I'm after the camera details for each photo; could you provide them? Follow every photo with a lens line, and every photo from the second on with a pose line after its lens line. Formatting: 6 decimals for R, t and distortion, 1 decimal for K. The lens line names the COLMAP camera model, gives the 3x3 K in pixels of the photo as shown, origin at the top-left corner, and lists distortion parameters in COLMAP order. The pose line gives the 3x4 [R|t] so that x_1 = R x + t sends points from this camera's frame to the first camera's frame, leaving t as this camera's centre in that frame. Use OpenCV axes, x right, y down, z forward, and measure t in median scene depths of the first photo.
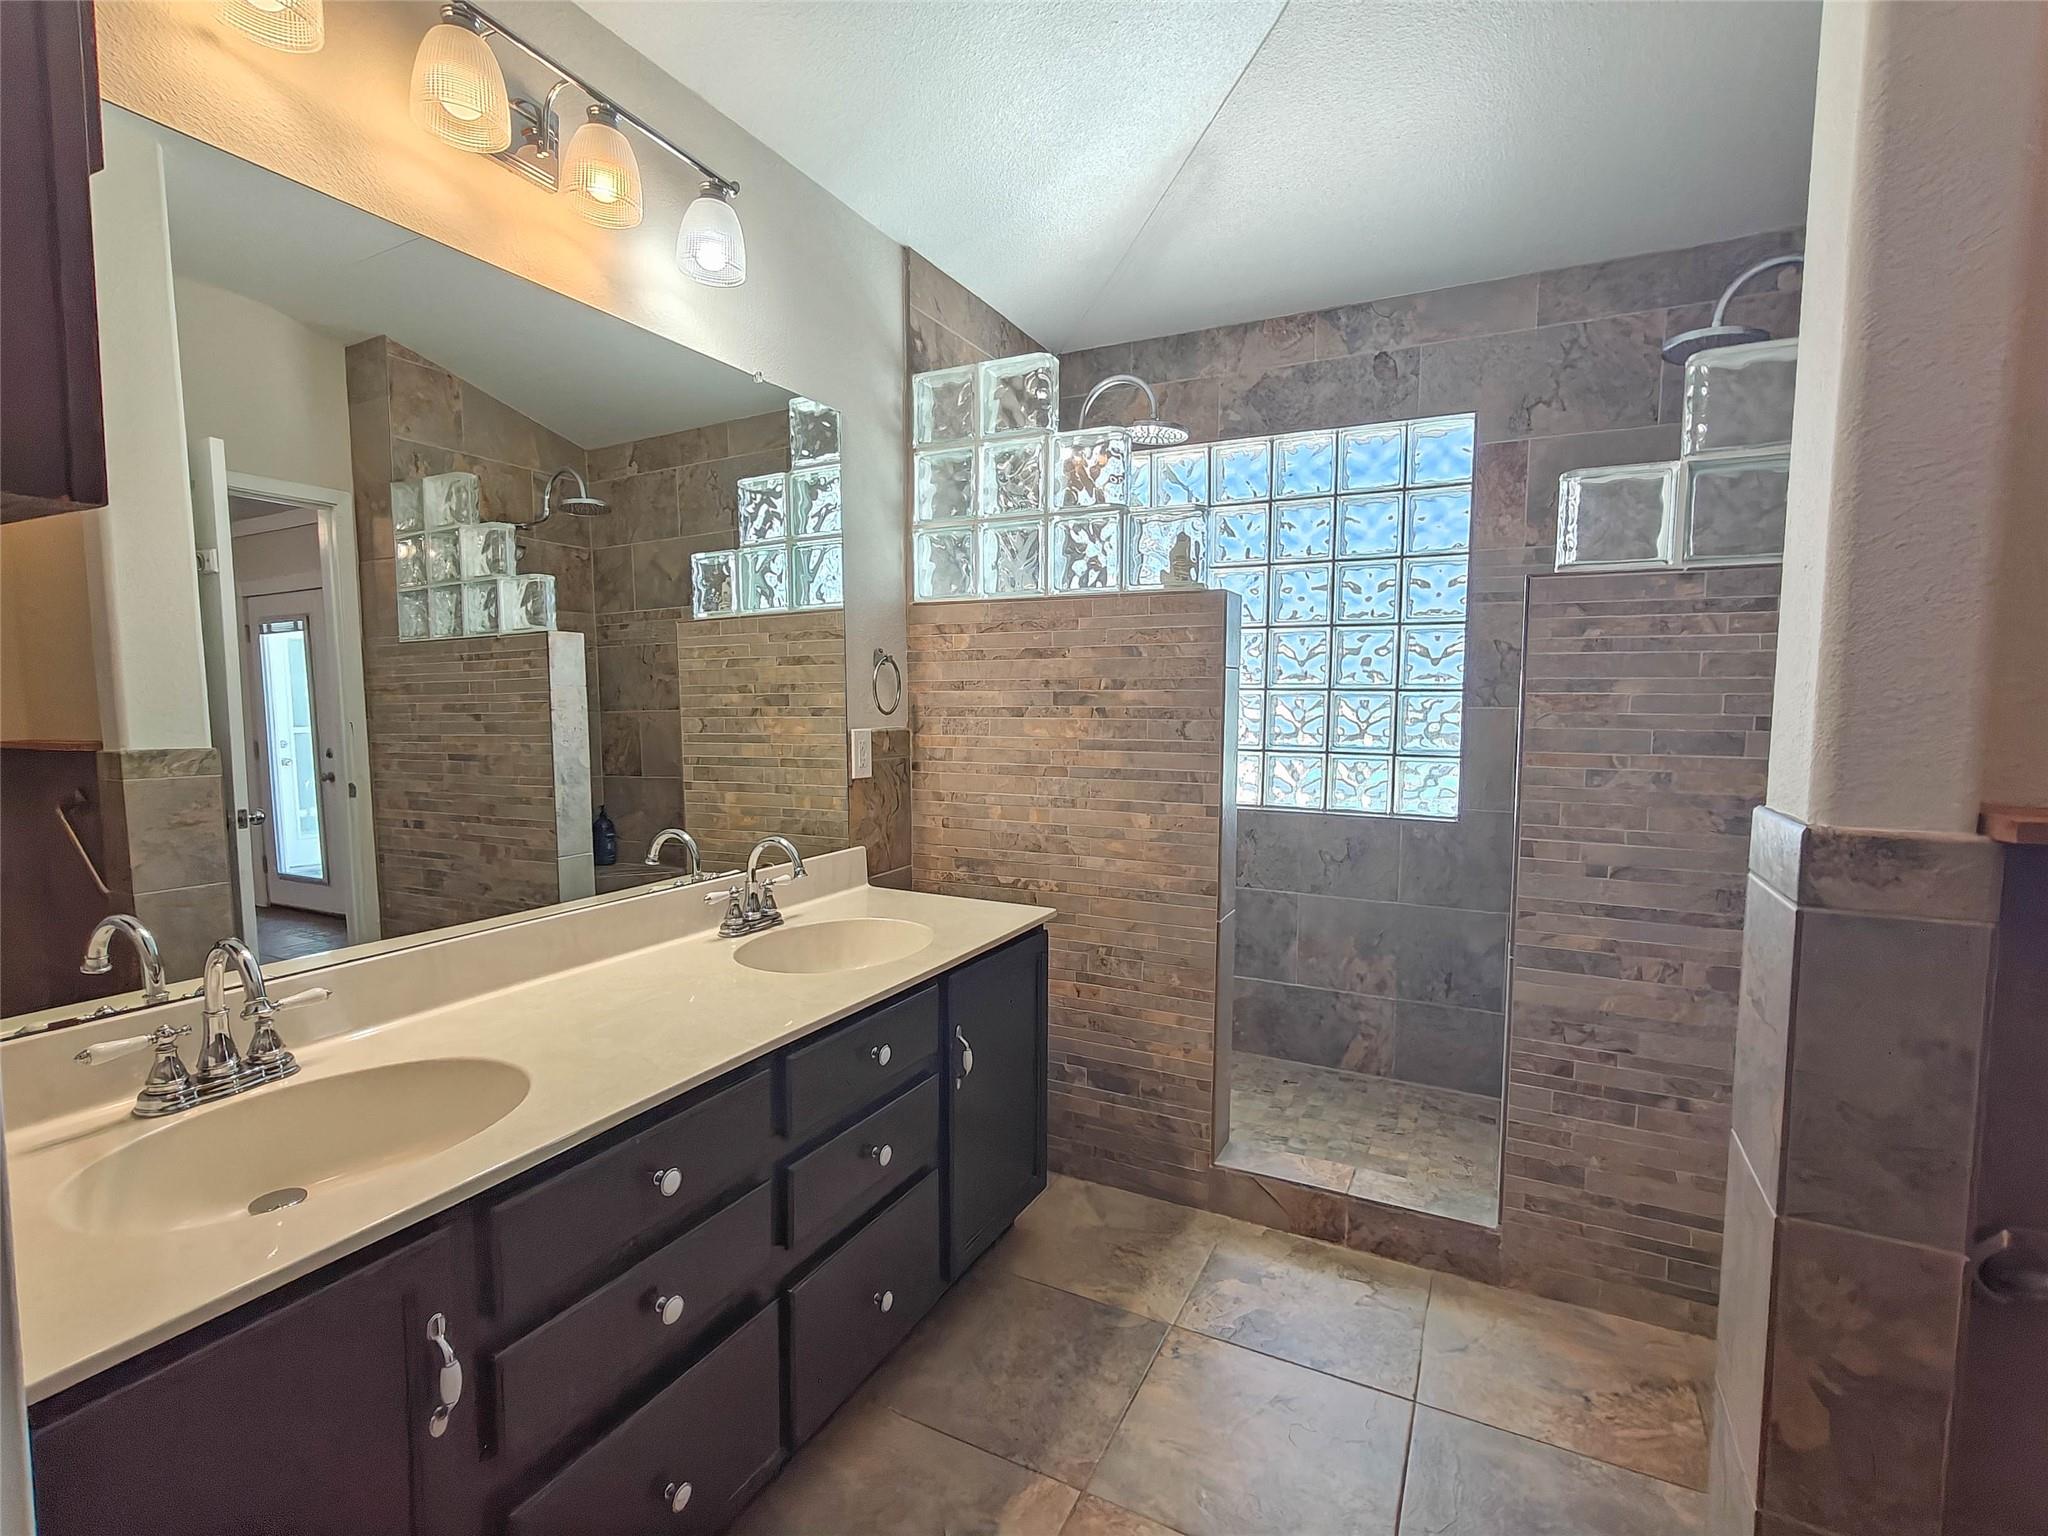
lens RADIAL K [[954.8, 0, 1025.9], [0, 954.8, 776.7], [0, 0, 1]] dist [0.002060, -0.000454]
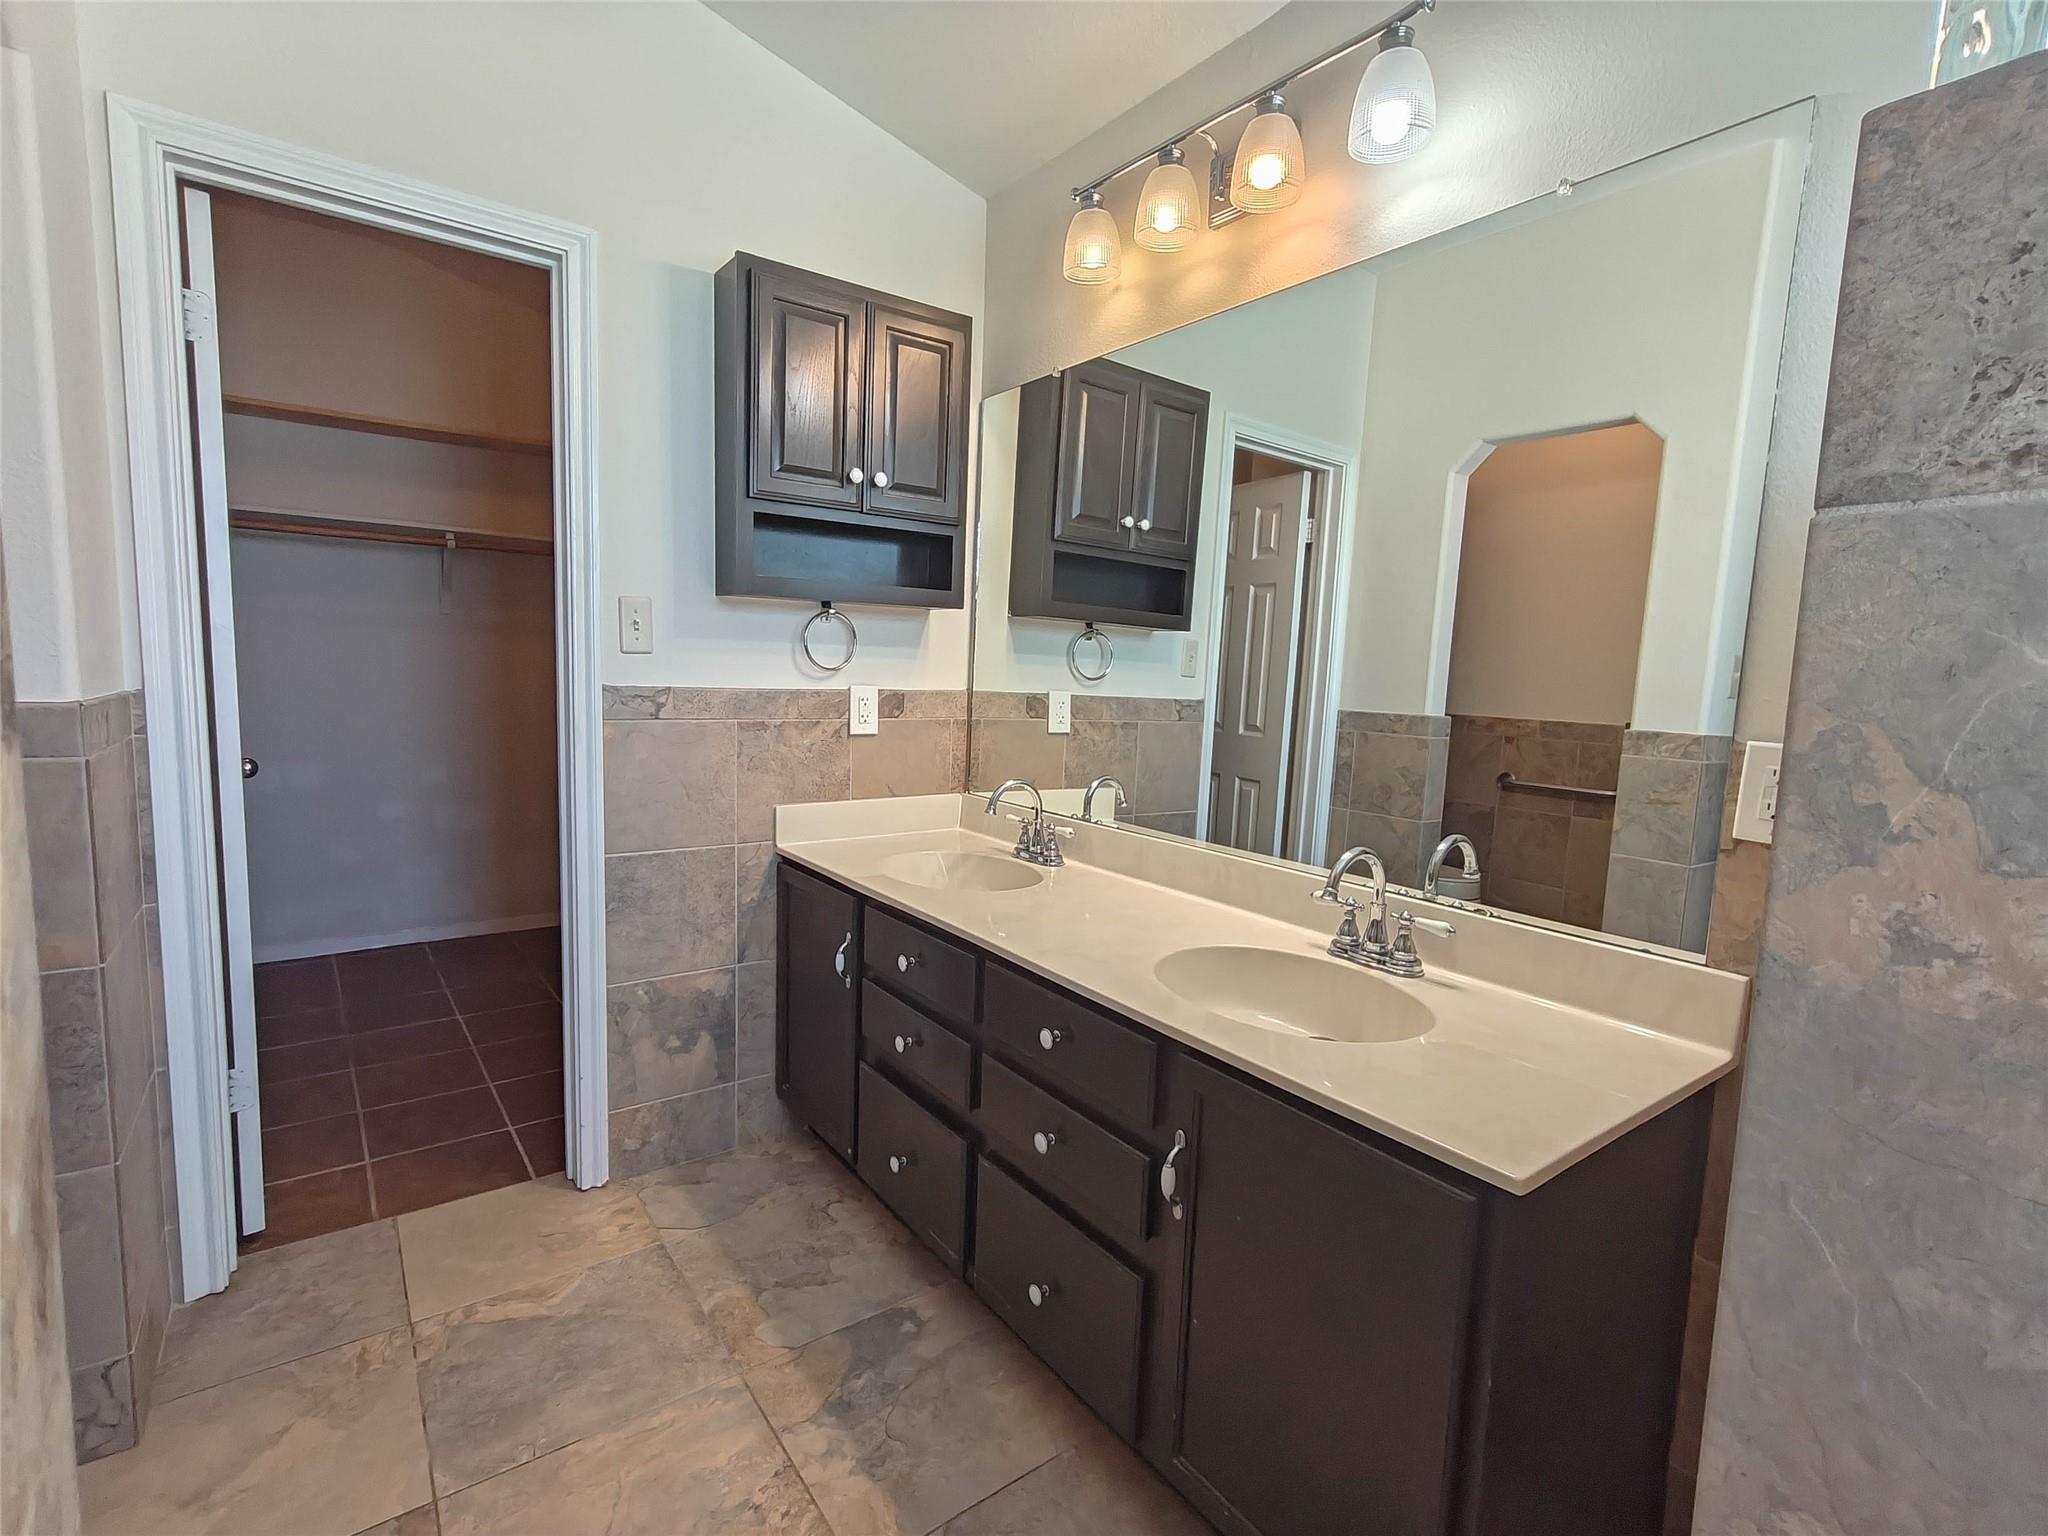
lens RADIAL K [[954.8, 0, 1025.9], [0, 954.8, 776.7], [0, 0, 1]] dist [0.002060, -0.000454]
pose [[-0.448540, 0.083671, -0.889838, 0.554273], [-0.111990, 0.982500, 0.148834, -0.080024], [0.886719, 0.166411, -0.431321, 1.108277]]
